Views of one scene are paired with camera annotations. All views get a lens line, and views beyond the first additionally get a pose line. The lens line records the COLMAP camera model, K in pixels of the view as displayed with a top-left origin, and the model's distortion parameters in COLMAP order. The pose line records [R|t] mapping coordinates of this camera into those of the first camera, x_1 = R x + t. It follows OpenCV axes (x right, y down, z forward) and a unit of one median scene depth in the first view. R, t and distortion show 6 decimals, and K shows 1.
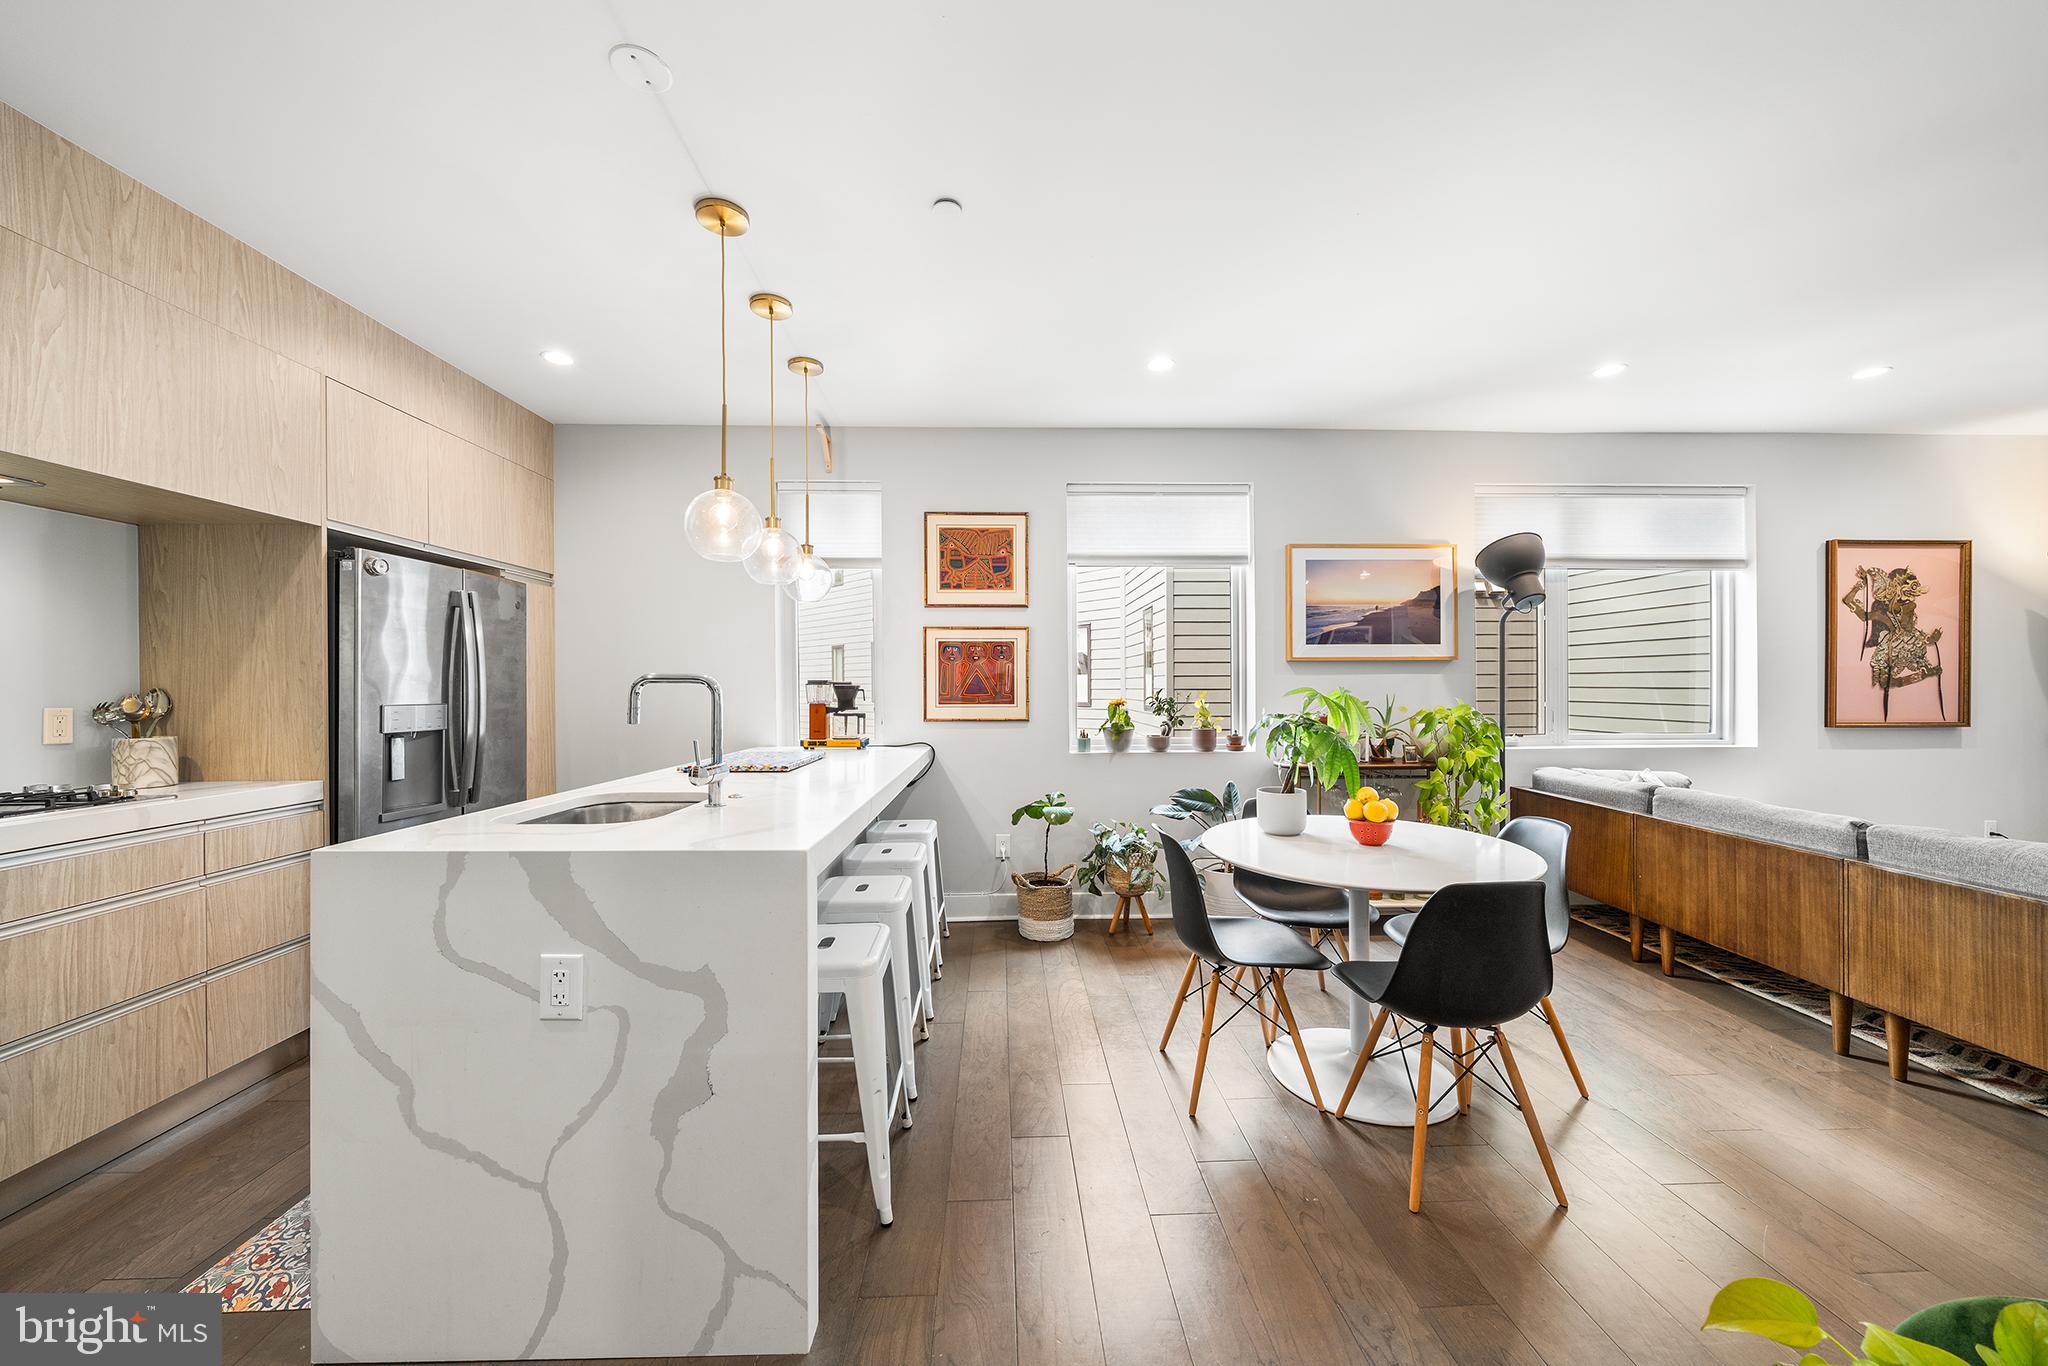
lens RADIAL K [[709.1, 0, 1032.1], [0, 709.1, 687.6], [0, 0, 1]] dist [-0.003125, 0.000030]
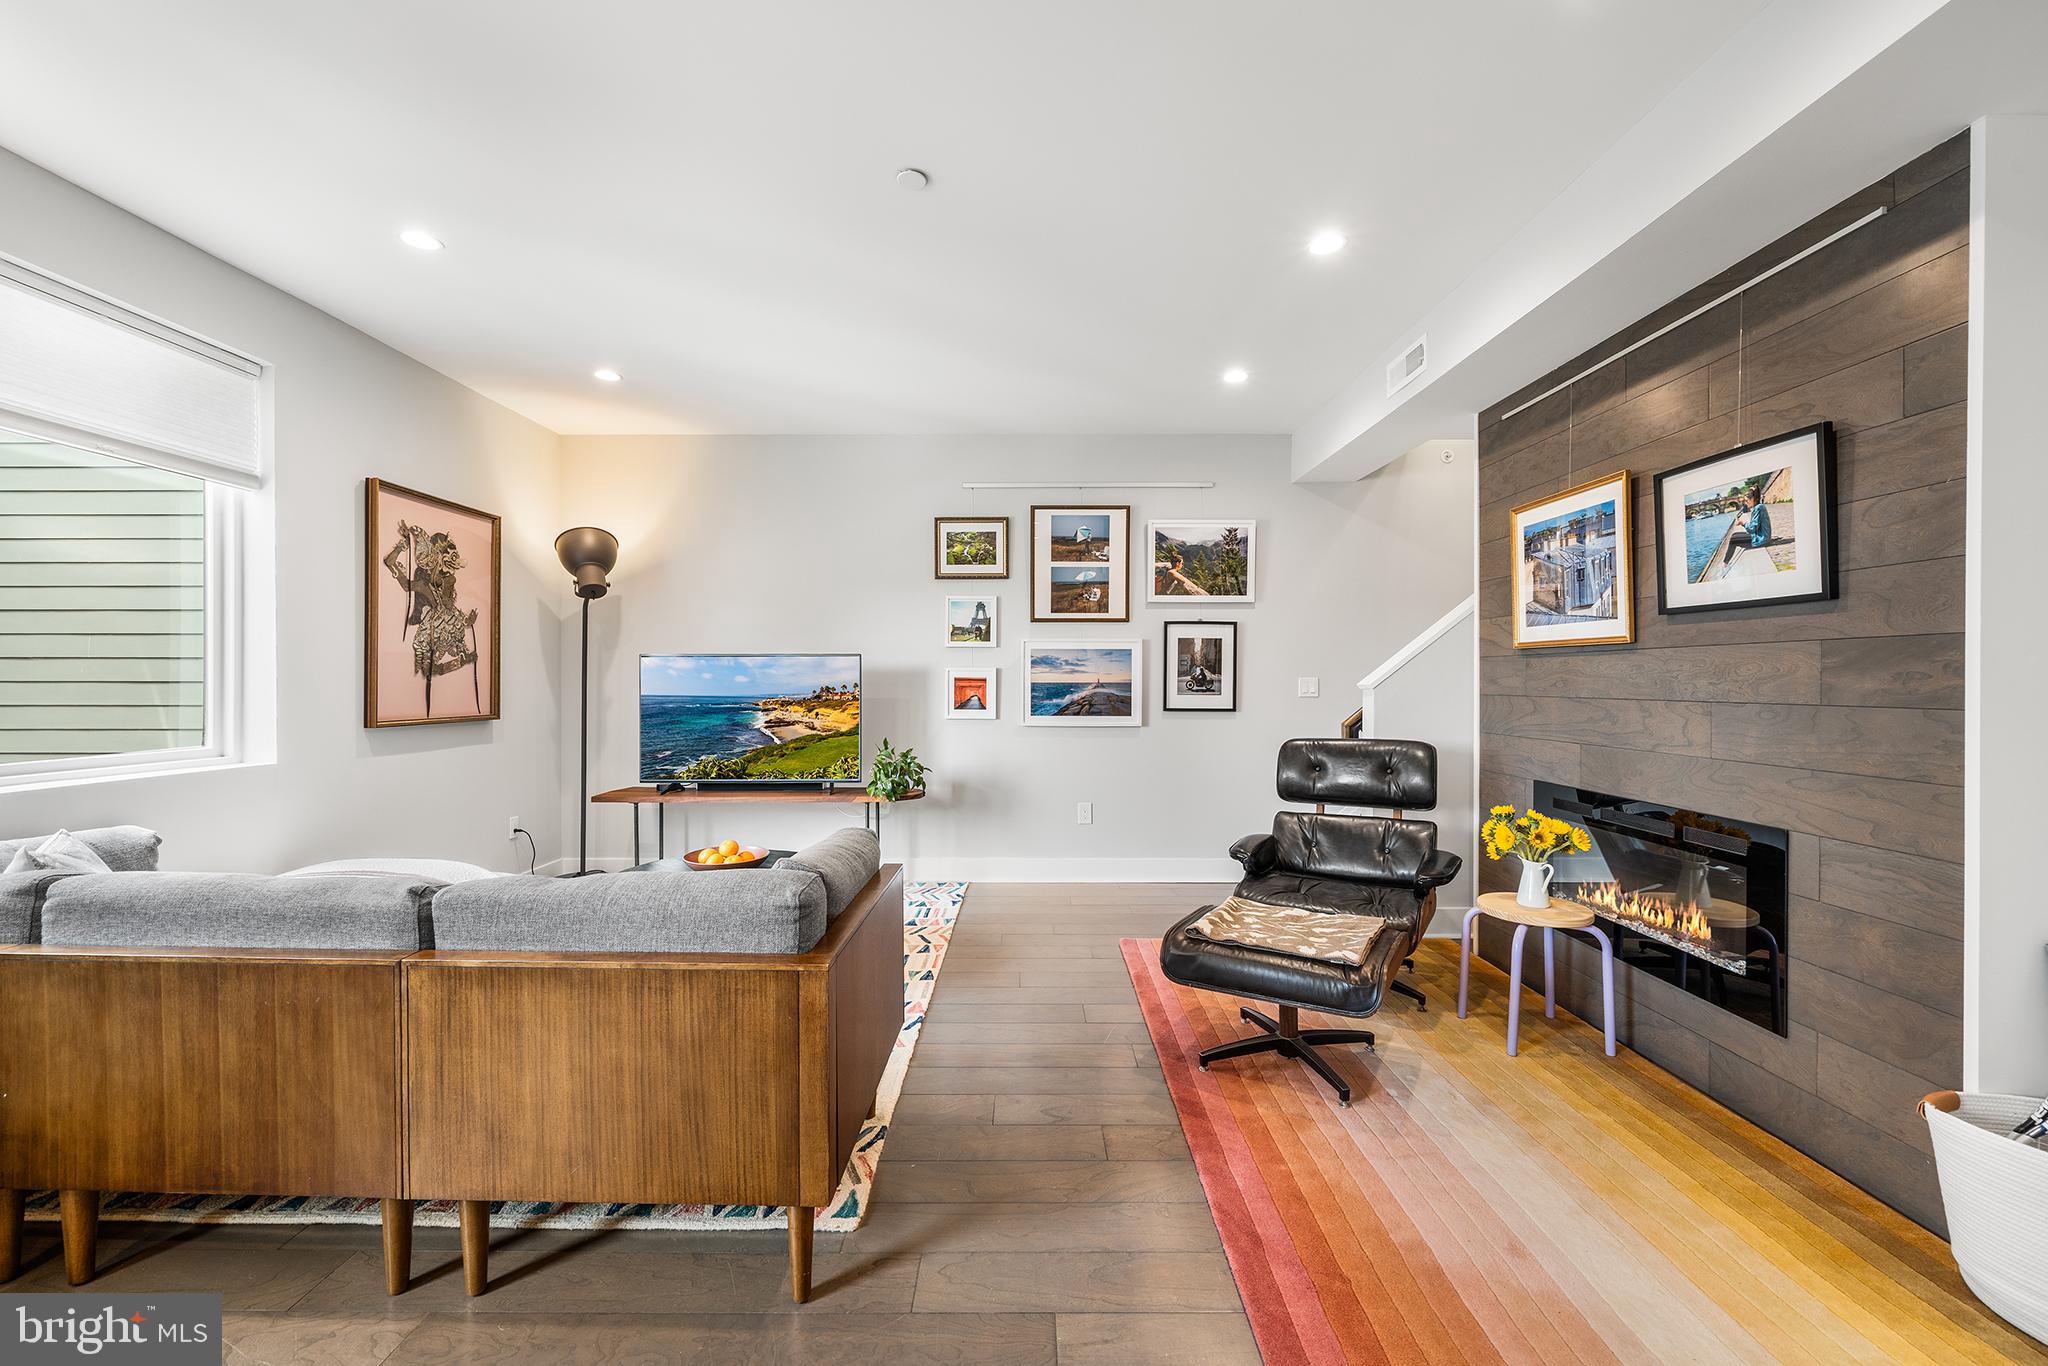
lens RADIAL K [[812.1, 0, 1021.7], [0, 812.1, 683.4], [0, 0, 1]] dist [-0.002557, 0.000471]
pose [[0.042125, 0.002813, 0.999108, 0.321177], [0.003384, 0.999990, -0.002958, 0.014581], [-0.999107, 0.003505, 0.042115, 0.292987]]
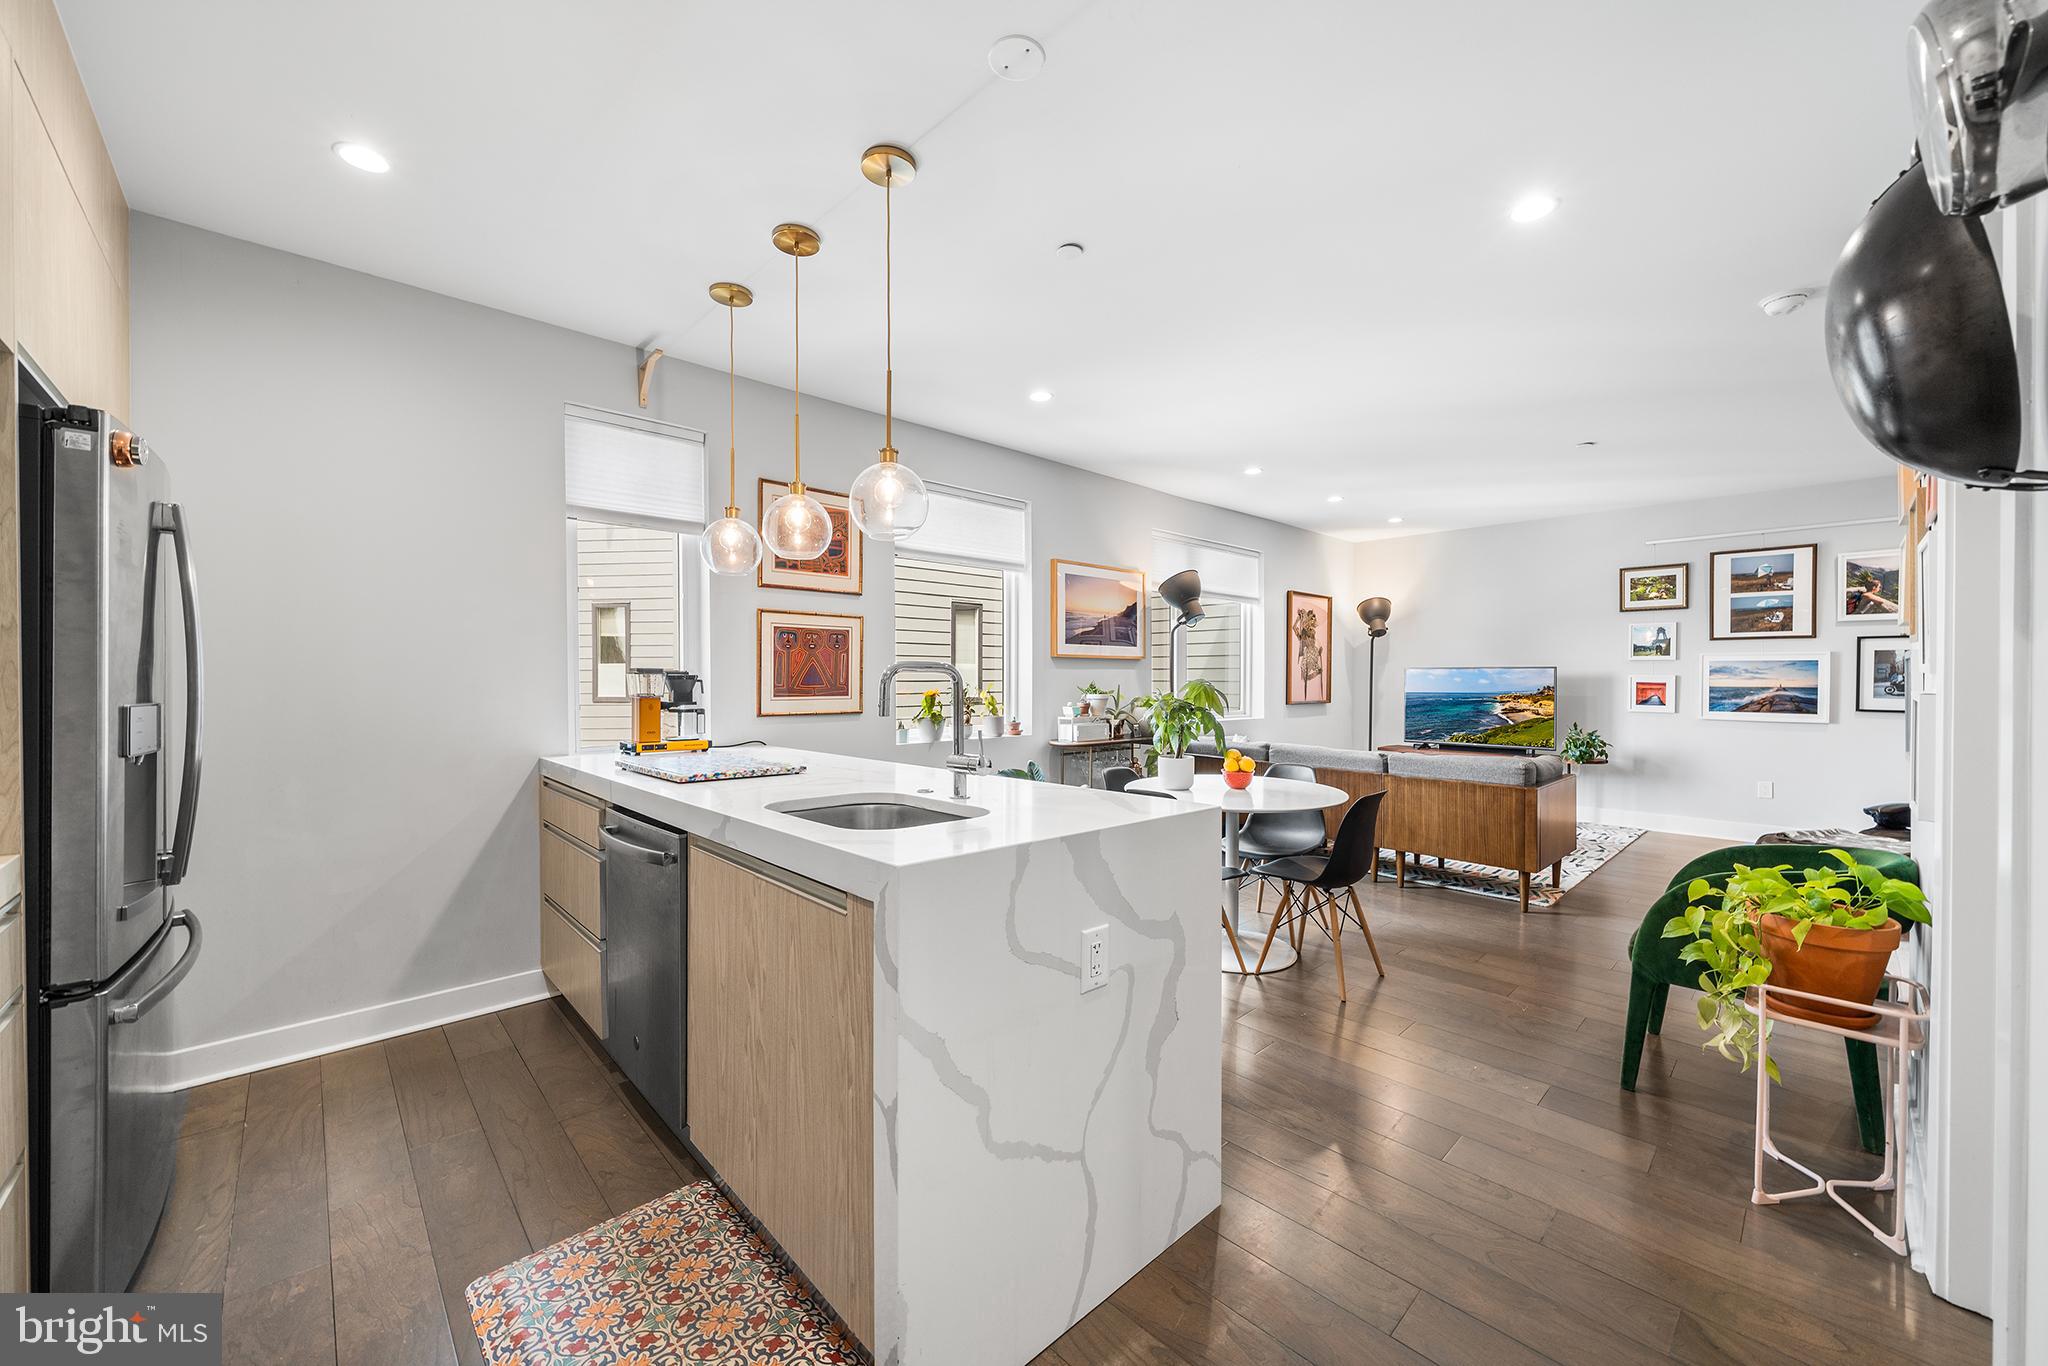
lens RADIAL K [[755.1, 0, 1023.8], [0, 755.1, 683.7], [0, 0, 1]] dist [-0.002300, -0.000476]
pose [[0.756766, -0.000256, 0.653686, -0.521017], [-0.002630, 0.999991, 0.003437, 0.003022], [-0.653681, -0.004320, 0.756758, 0.075960]]
